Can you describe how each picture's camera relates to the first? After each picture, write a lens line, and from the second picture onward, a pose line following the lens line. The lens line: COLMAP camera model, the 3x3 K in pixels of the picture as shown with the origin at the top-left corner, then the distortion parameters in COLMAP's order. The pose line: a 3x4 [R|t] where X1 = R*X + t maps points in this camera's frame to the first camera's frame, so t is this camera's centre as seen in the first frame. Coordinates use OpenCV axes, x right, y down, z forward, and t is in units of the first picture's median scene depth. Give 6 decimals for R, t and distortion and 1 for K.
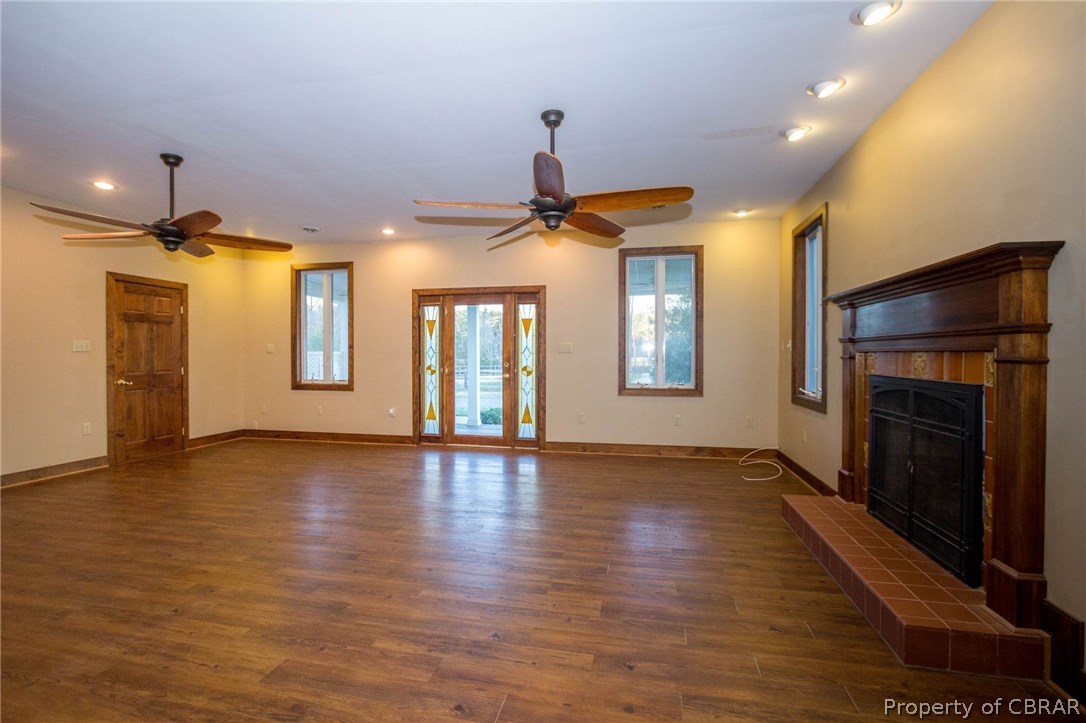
lens RADIAL K [[499.5, 0, 533.1], [0, 499.5, 360.0], [0, 0, 1]] dist [-0.020047, 0.001627]
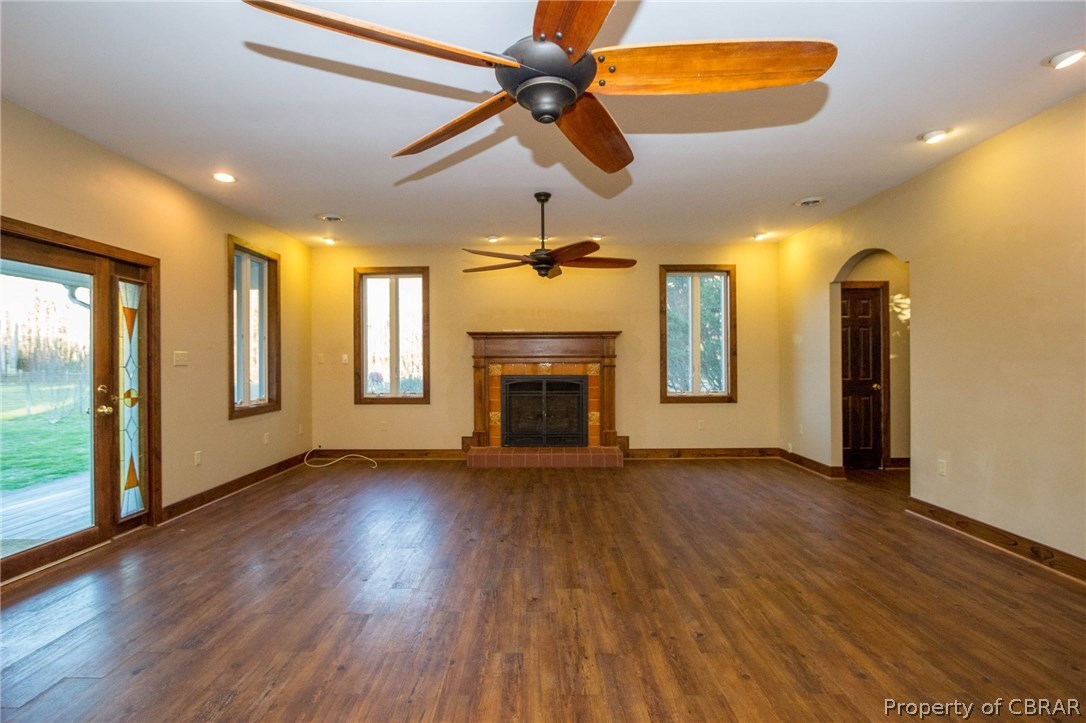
lens RADIAL K [[518.1, 0, 532.9], [0, 518.1, 362.7], [0, 0, 1]] dist [-0.022877, 0.000389]
pose [[-0.198889, -0.002958, 0.980018, -1.584080], [0.015701, 0.999857, 0.006204, -0.035280], [-0.979896, 0.016621, -0.198814, 1.520932]]
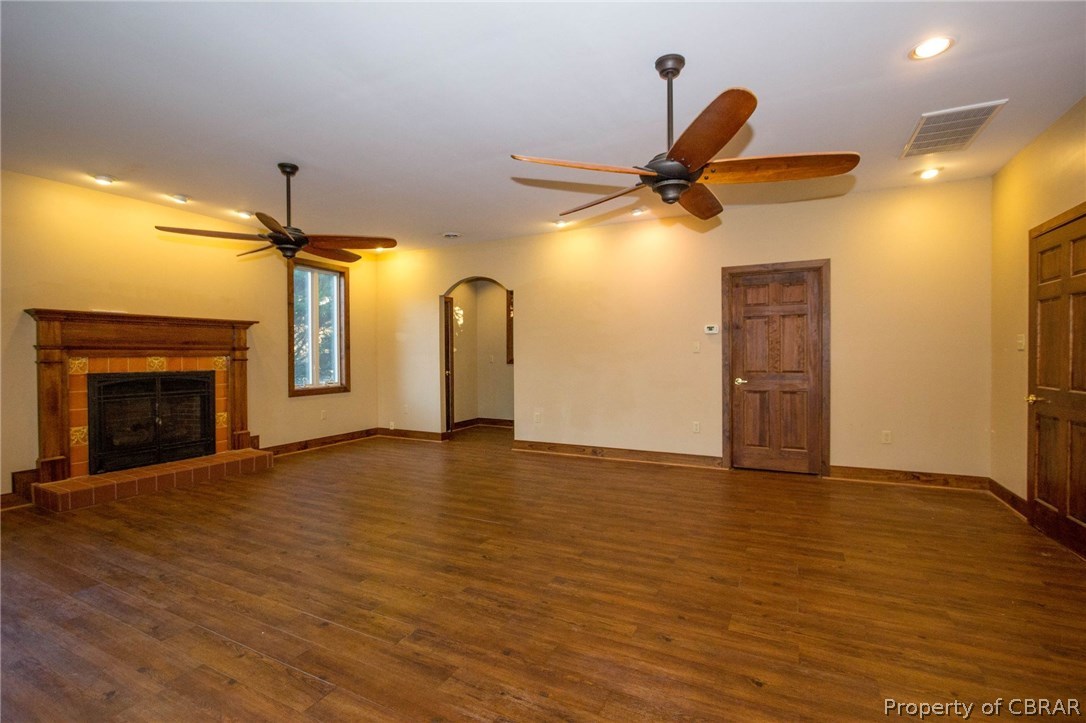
lens RADIAL K [[499.5, 0, 533.1], [0, 499.5, 360.0], [0, 0, 1]] dist [-0.020047, 0.001627]
pose [[-0.964867, -0.000799, 0.262737, -1.009513], [0.005467, 0.999718, 0.023115, -0.038755], [-0.262681, 0.023740, -0.964591, 2.365740]]
